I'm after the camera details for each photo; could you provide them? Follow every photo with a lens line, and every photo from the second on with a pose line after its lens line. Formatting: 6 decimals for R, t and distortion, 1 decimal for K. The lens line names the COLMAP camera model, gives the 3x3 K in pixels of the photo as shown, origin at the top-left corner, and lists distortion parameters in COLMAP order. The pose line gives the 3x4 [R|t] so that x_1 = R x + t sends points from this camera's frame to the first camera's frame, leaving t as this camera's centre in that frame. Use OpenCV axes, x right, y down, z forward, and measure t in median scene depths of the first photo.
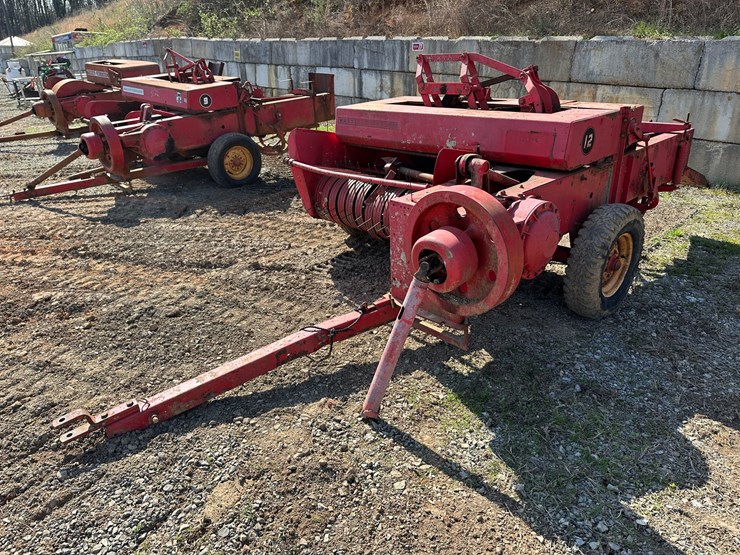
lens RADIAL K [[500.6, 0, 367.8], [0, 500.6, 296.0], [0, 0, 1]] dist [0.038332, -0.051412]
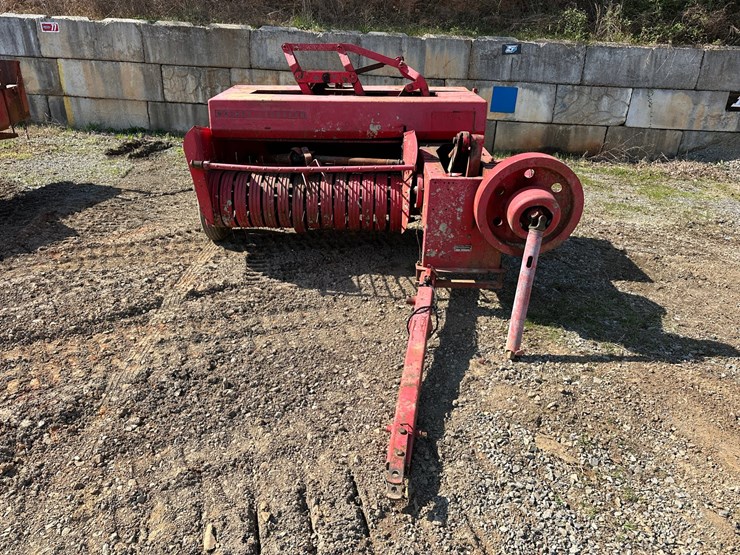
lens RADIAL K [[500.6, 0, 367.8], [0, 500.6, 296.0], [0, 0, 1]] dist [0.038332, -0.051412]
pose [[0.704125, -0.293065, 0.646778, -0.539905], [0.277032, 0.952054, 0.129795, -0.081368], [-0.653806, 0.087786, 0.751553, 0.176649]]
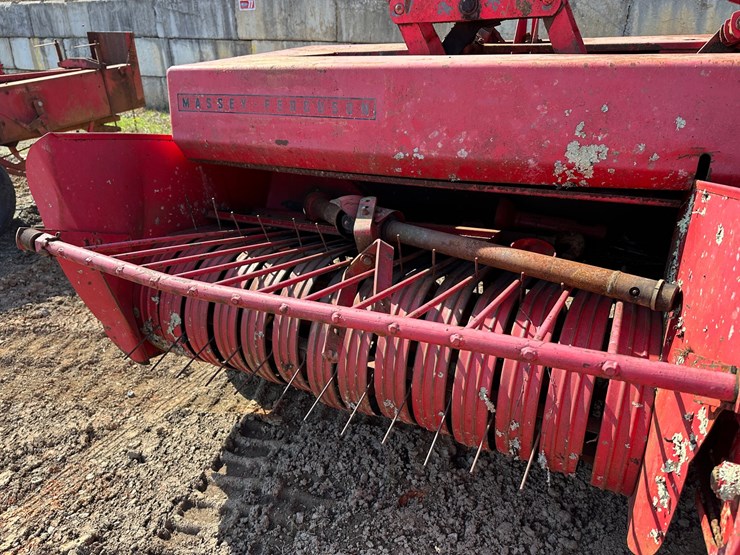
lens RADIAL K [[528.7, 0, 373.5], [0, 528.7, 287.6], [0, 0, 1]] dist [0.041206, -0.074538]
pose [[0.941998, -0.151437, 0.299509, -0.060417], [0.152374, 0.988113, 0.020370, -0.201151], [-0.299034, 0.026449, 0.953876, 0.586669]]
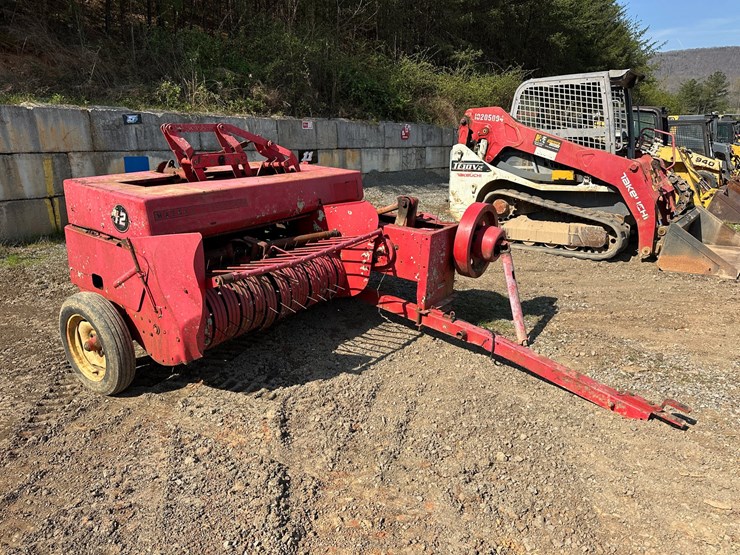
lens RADIAL K [[500.6, 0, 367.8], [0, 500.6, 296.0], [0, 0, 1]] dist [0.038332, -0.051412]
pose [[-0.198706, -0.314544, 0.928212, -0.765555], [0.399755, 0.838718, 0.369794, -0.392763], [-0.894825, 0.444538, -0.040918, 0.816416]]
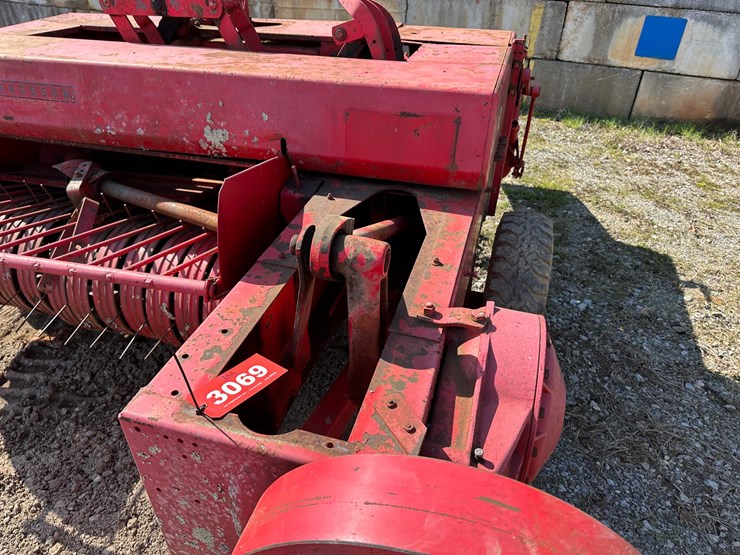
lens RADIAL K [[529.8, 0, 360.4], [0, 529.8, 287.6], [0, 0, 1]] dist [0.024310, -0.043405]
pose [[0.866229, -0.242812, 0.436681, 0.029091], [0.182459, 0.967343, 0.175944, -0.188143], [-0.465141, -0.072731, 0.882244, 0.411575]]
